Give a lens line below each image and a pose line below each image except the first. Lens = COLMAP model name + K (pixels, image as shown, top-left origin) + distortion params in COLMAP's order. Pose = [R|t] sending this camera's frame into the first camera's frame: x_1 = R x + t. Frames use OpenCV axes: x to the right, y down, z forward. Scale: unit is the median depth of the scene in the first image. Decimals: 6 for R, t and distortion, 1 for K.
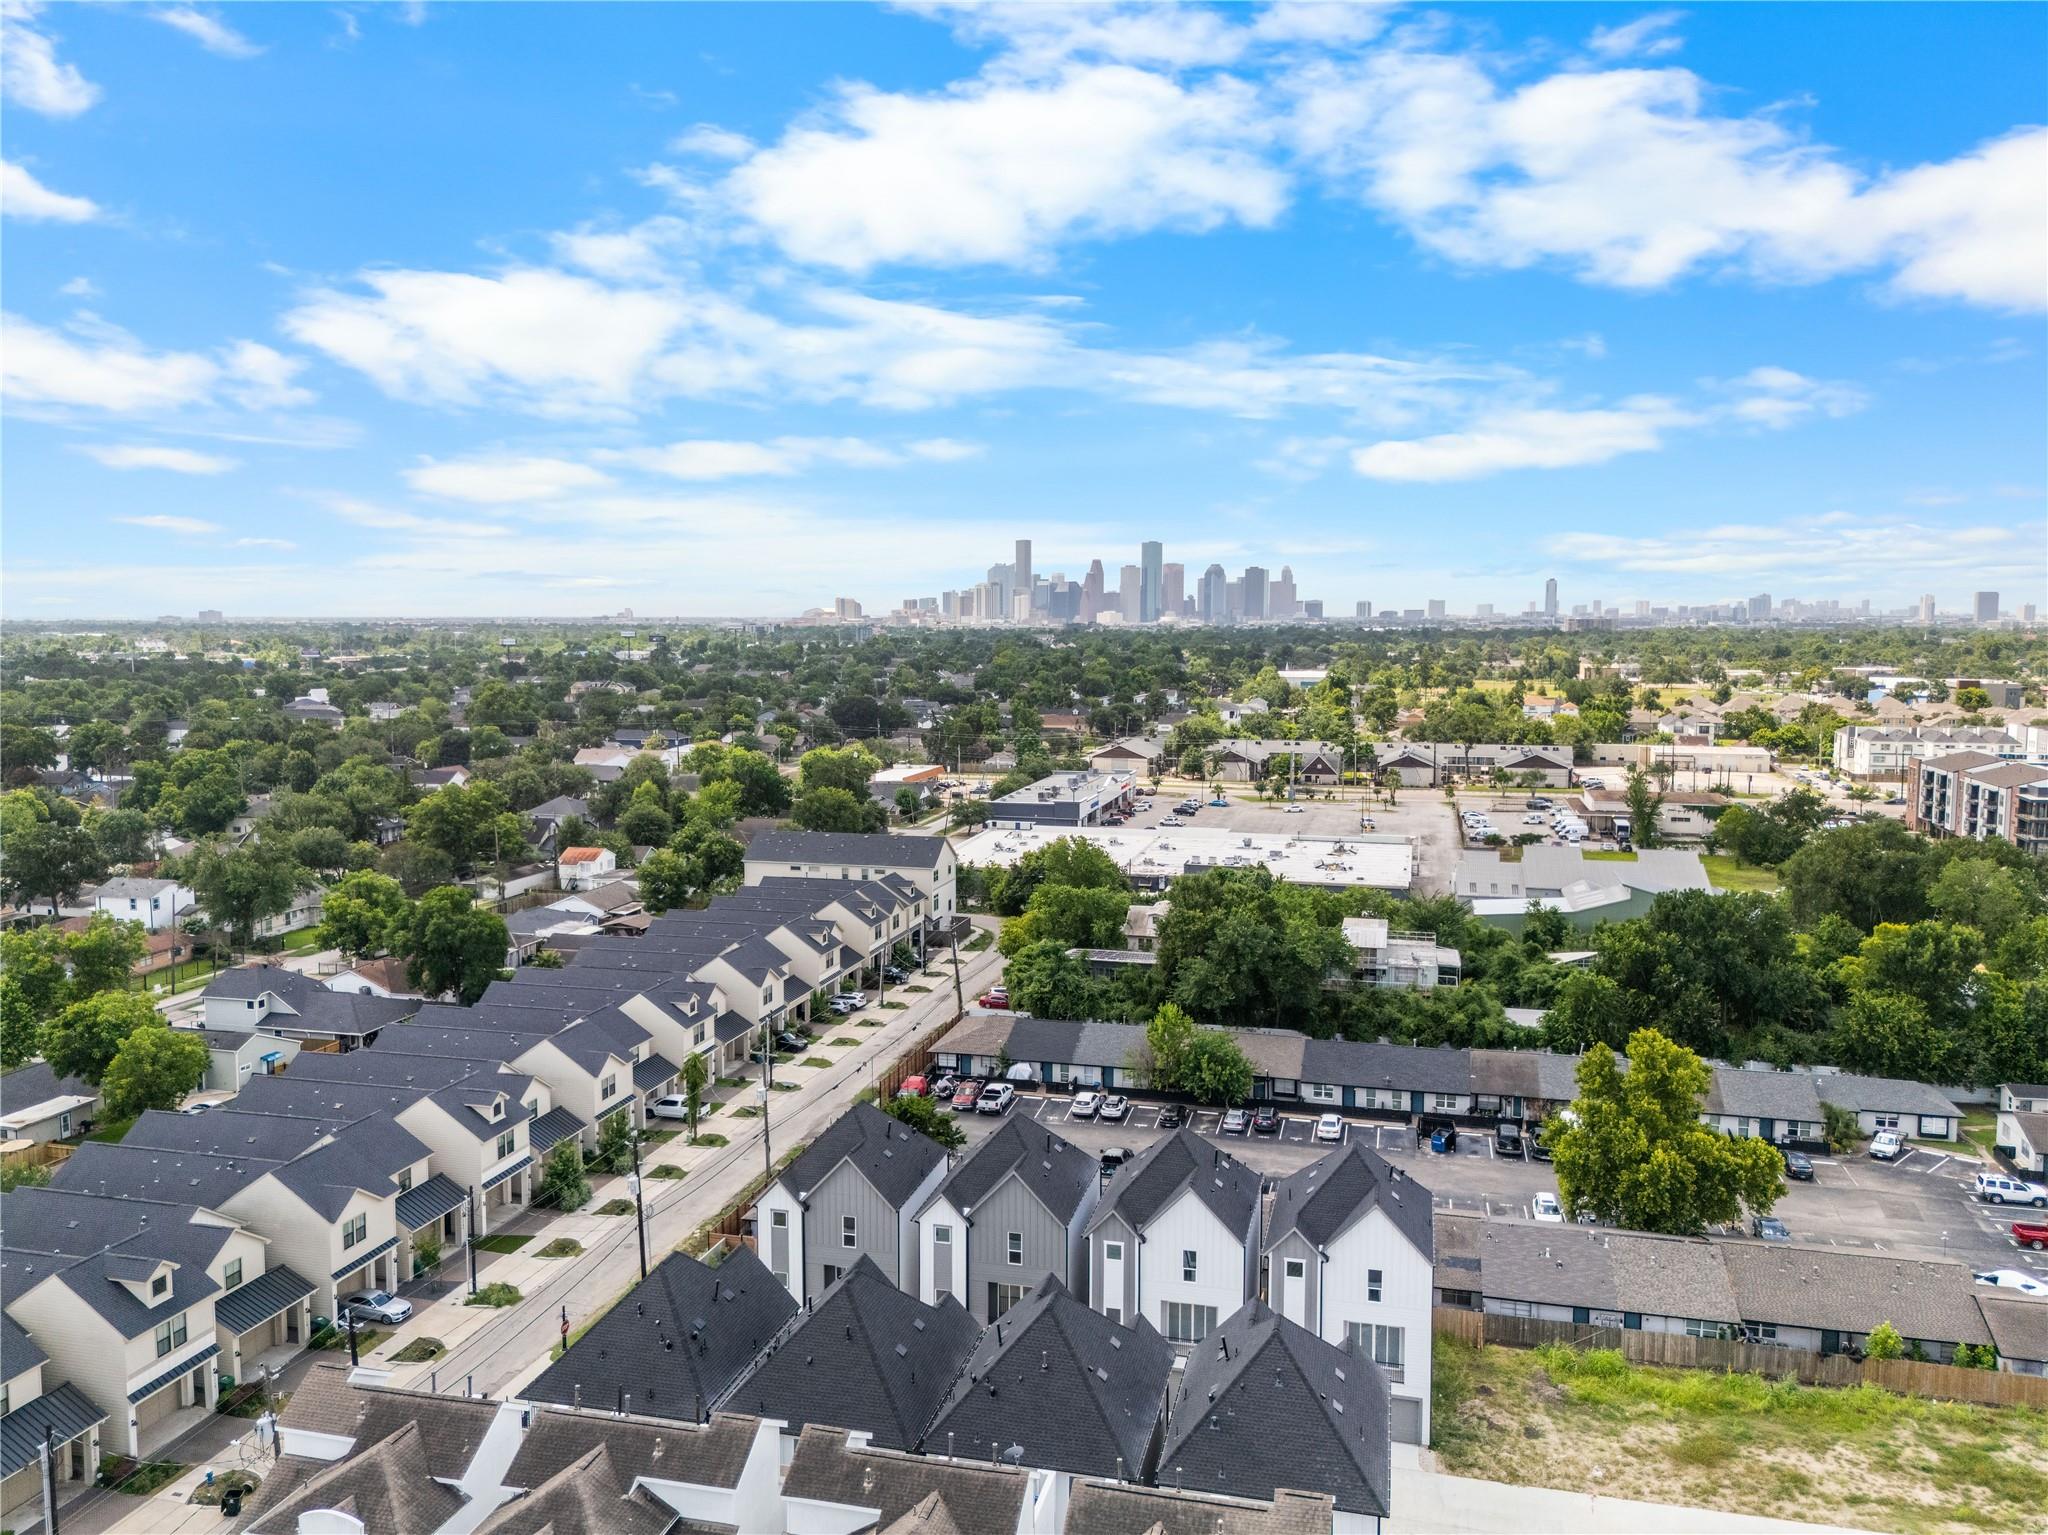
lens RADIAL K [[1449.3, 0, 1014.6], [0, 1449.3, 755.1], [0, 0, 1]] dist [0.041344, -0.021928]
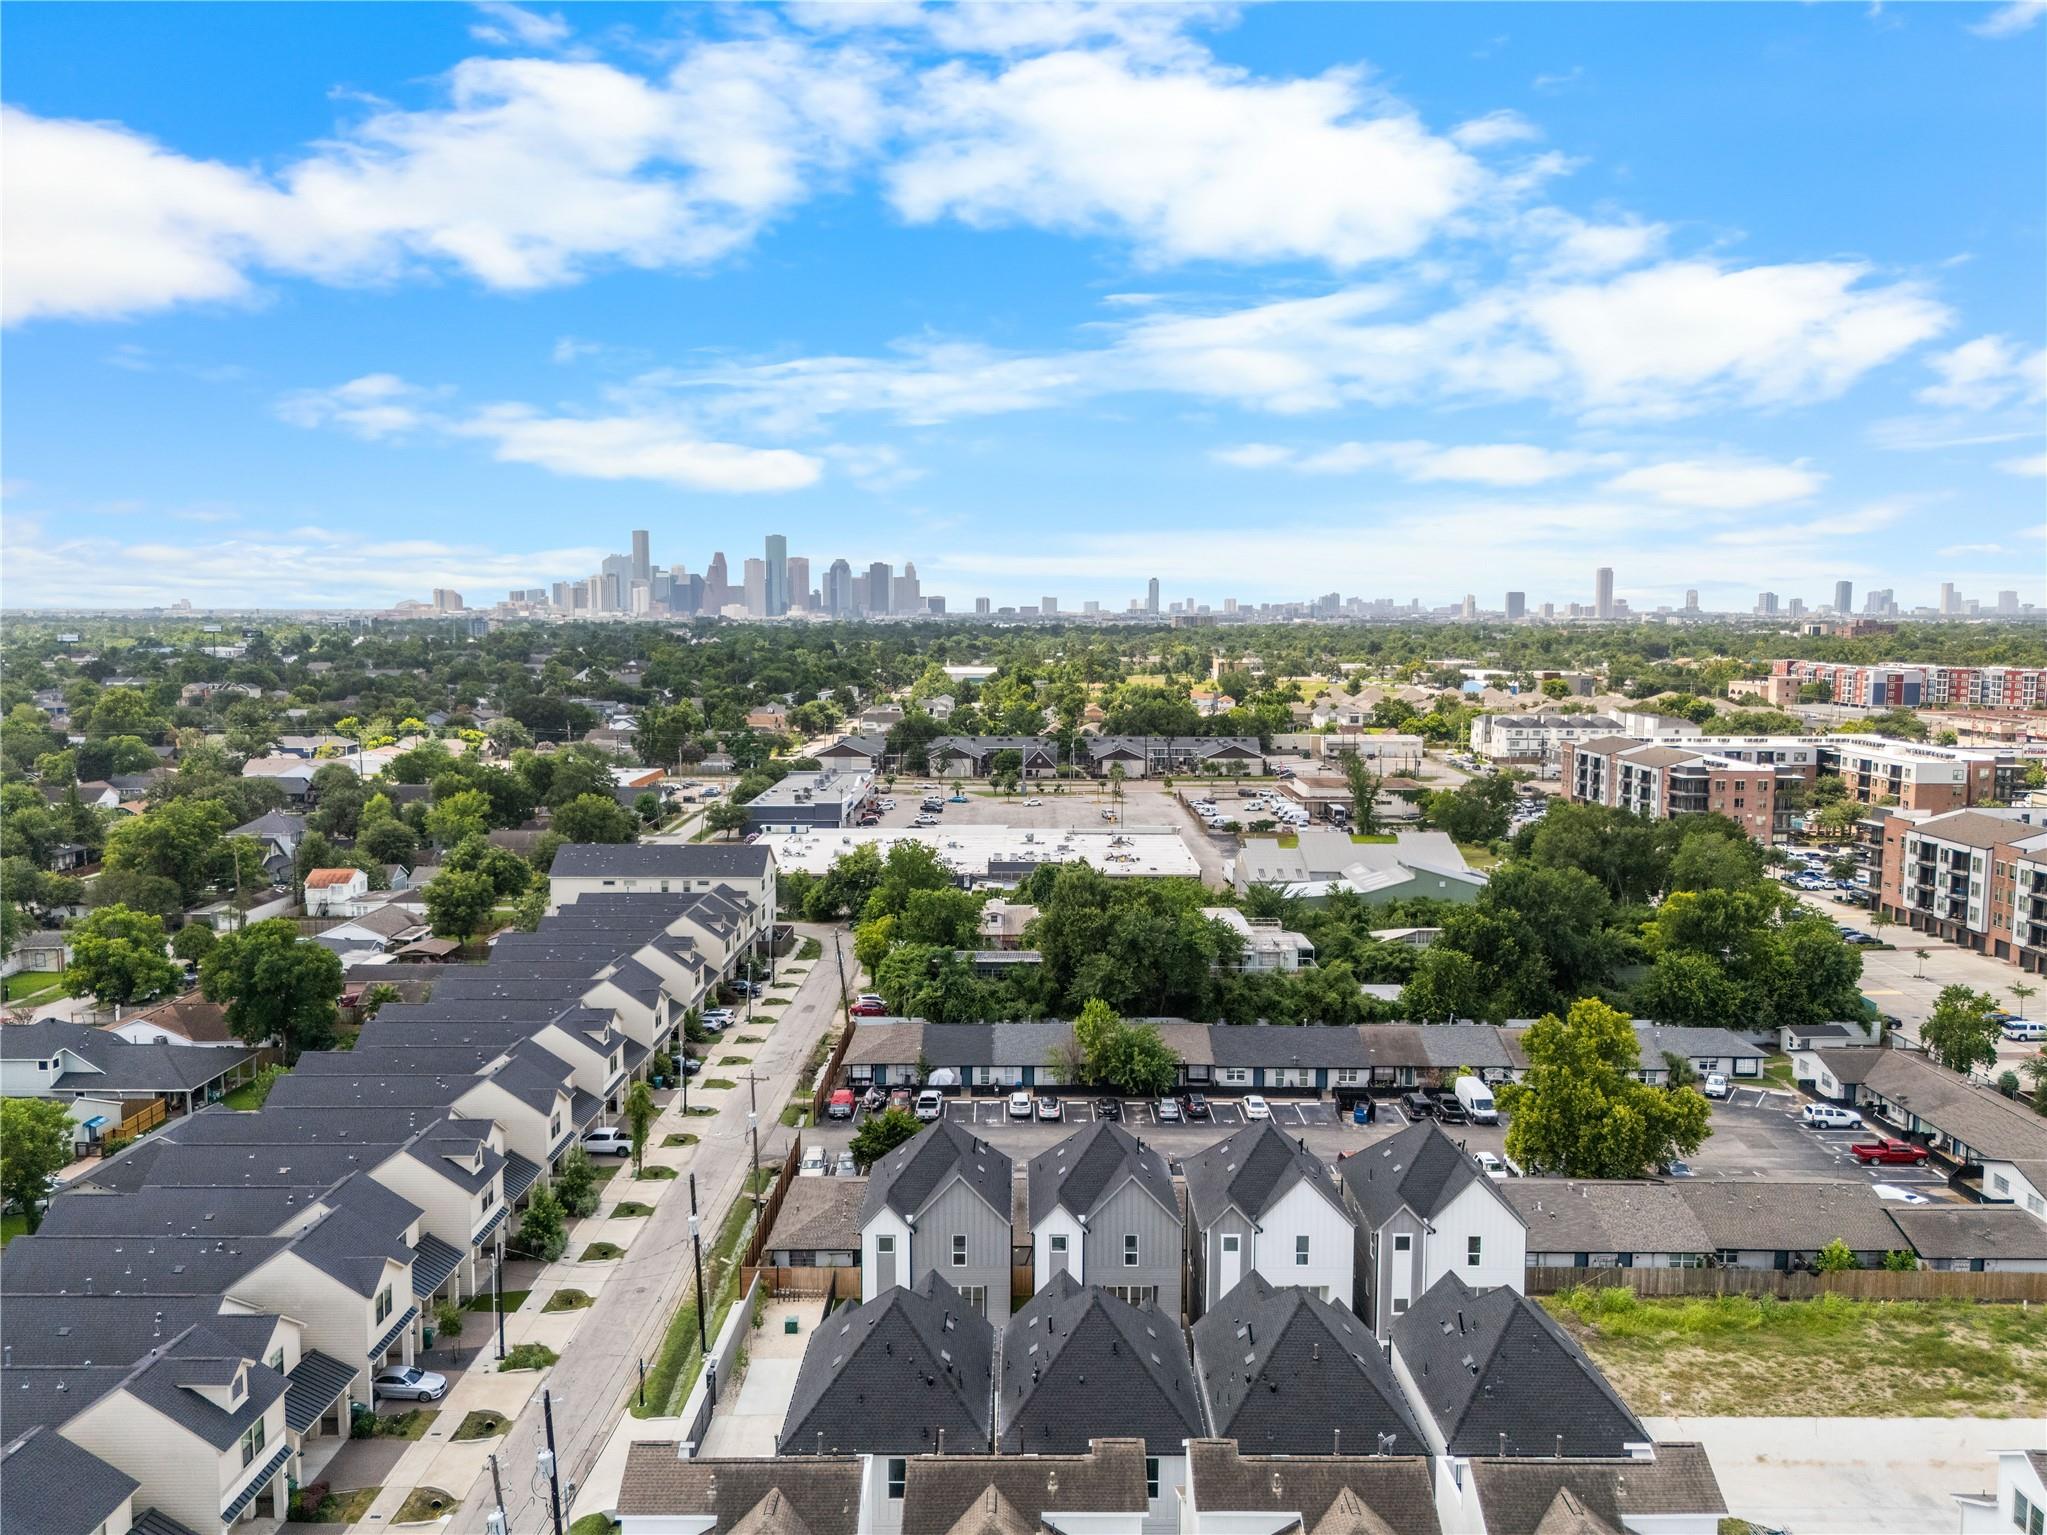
lens RADIAL K [[1448.6, 0, 1006.0], [0, 1448.6, 770.6], [0, 0, 1]] dist [0.041344, -0.021928]
pose [[0.972195, -0.023208, 0.233020, -0.178609], [0.020008, 0.999670, 0.016089, -0.008338], [-0.233317, -0.010980, 0.972339, 0.019447]]
